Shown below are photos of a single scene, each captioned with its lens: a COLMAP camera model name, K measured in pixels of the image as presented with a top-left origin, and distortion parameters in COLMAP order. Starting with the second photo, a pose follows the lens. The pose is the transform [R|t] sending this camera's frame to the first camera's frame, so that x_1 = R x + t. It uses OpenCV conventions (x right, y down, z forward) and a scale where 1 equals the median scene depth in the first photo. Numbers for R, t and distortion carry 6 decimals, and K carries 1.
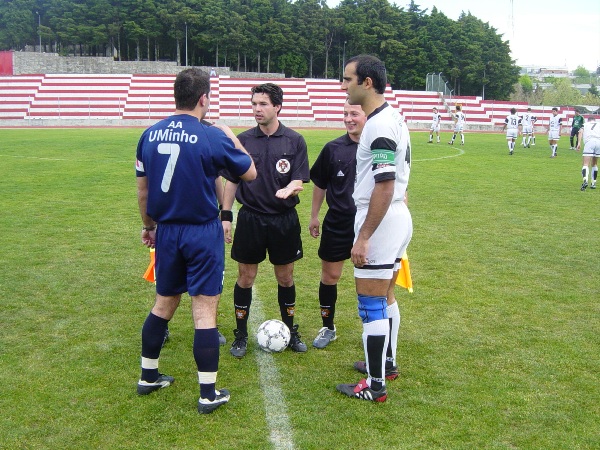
lens RADIAL K [[696.2, 0, 300.6], [0, 696.2, 225.2], [0, 0, 1]] dist [-0.145099, 0.000000]
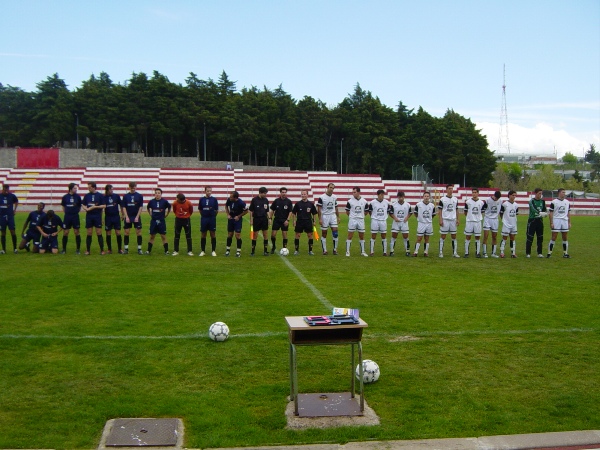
lens RADIAL K [[696.2, 0, 299.9], [0, 696.2, 224.0], [0, 0, 1]] dist [-0.145099, 0.000000]
pose [[0.999918, -0.007645, -0.010277, 0.004515], [0.006260, 0.991675, -0.128615, 0.024913], [0.011175, 0.128540, 0.991641, -0.138964]]
